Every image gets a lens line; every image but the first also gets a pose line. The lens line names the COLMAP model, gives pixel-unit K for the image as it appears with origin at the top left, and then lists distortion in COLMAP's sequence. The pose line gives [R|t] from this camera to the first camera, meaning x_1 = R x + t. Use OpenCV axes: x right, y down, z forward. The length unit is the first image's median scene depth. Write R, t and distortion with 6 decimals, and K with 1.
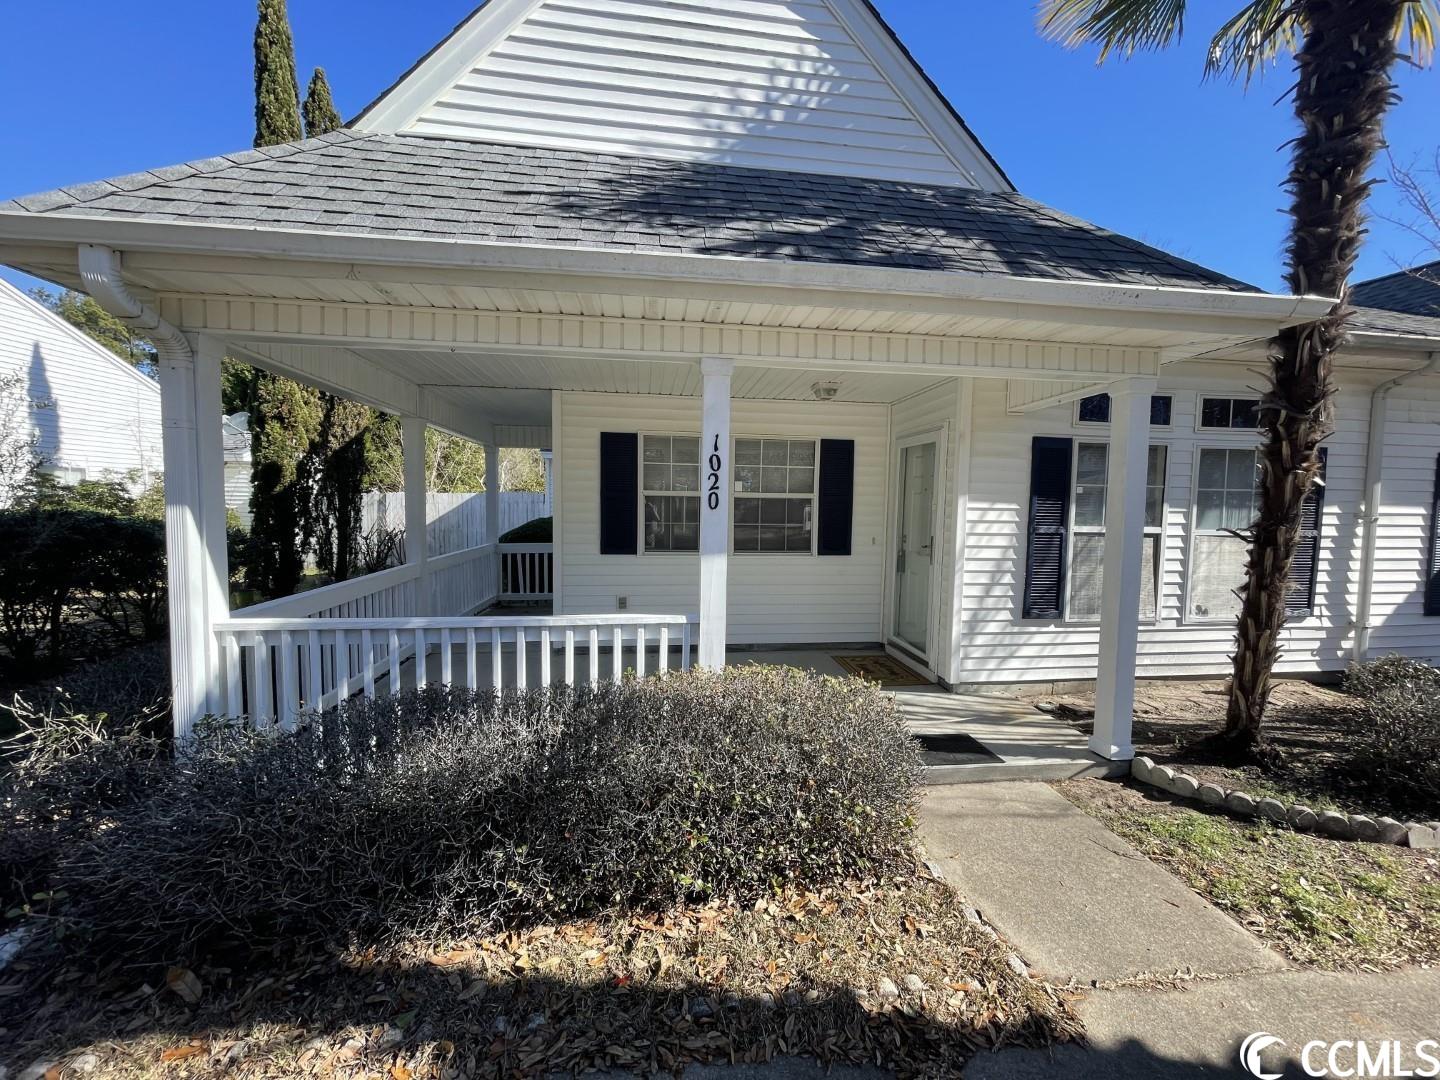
lens RADIAL K [[574.6, 0, 717.3], [0, 574.6, 542.3], [0, 0, 1]] dist [0.002059, -0.004743]
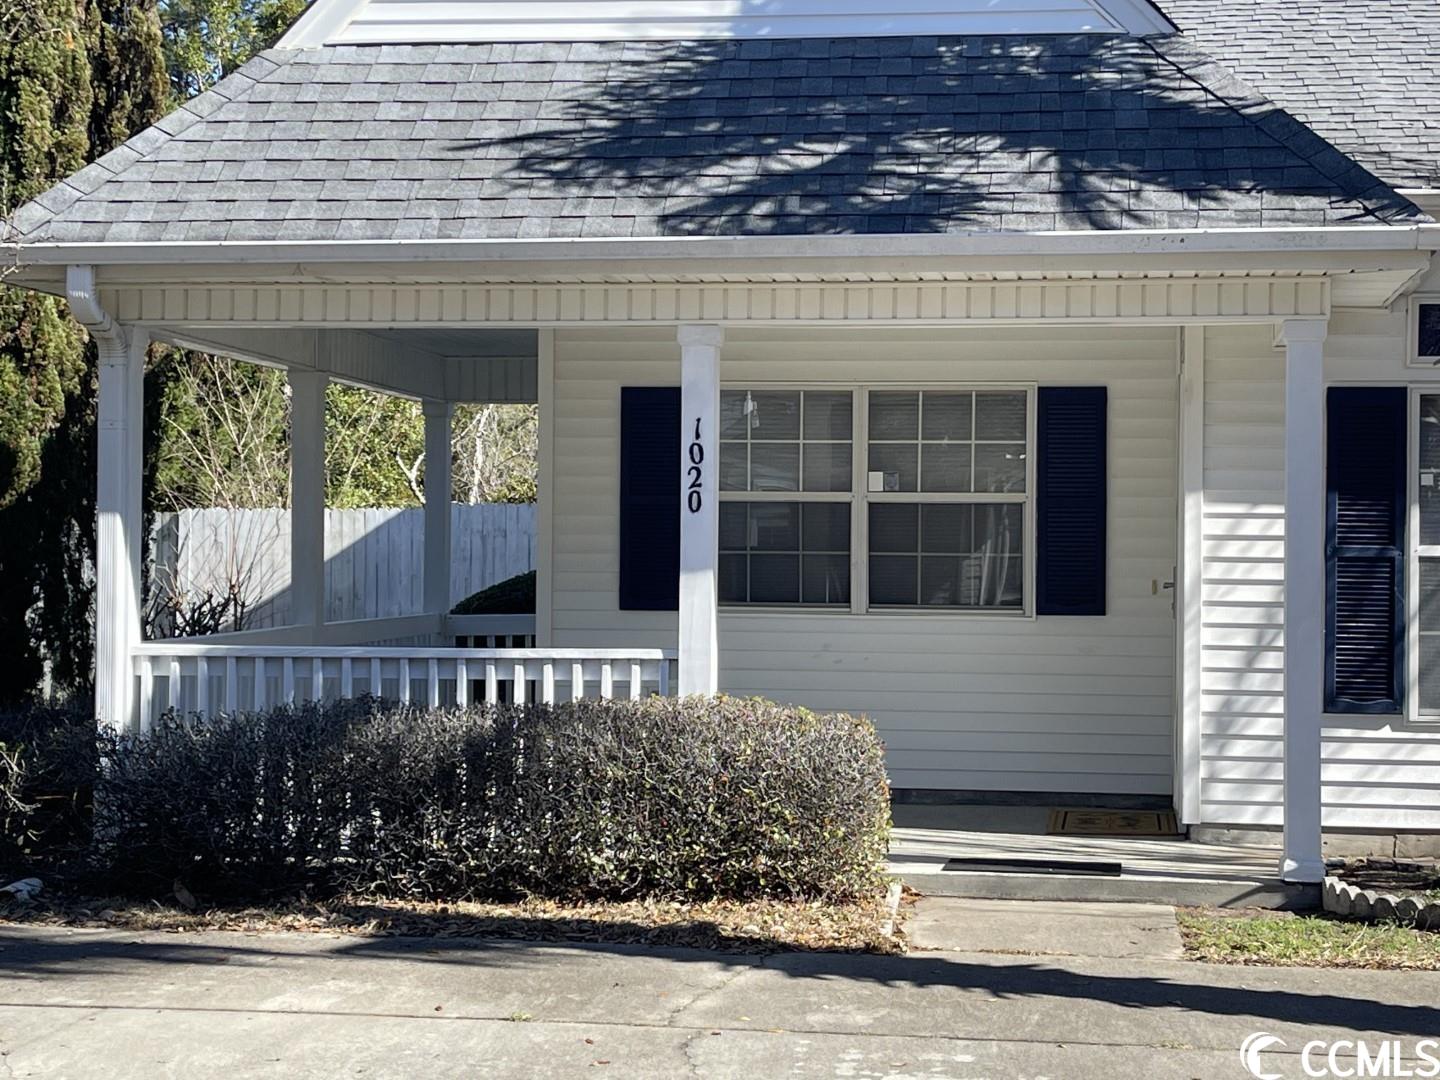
lens RADIAL K [[2564.7, 0, 720.0], [0, 2564.7, 540.0], [0, 0, 1]] dist [0.164551, 0.095559]
pose [[0.964634, -0.008136, -0.263467, 0.641463], [-0.011709, 0.997214, -0.073666, 0.160809], [0.263332, 0.074146, 0.961852, -1.594375]]
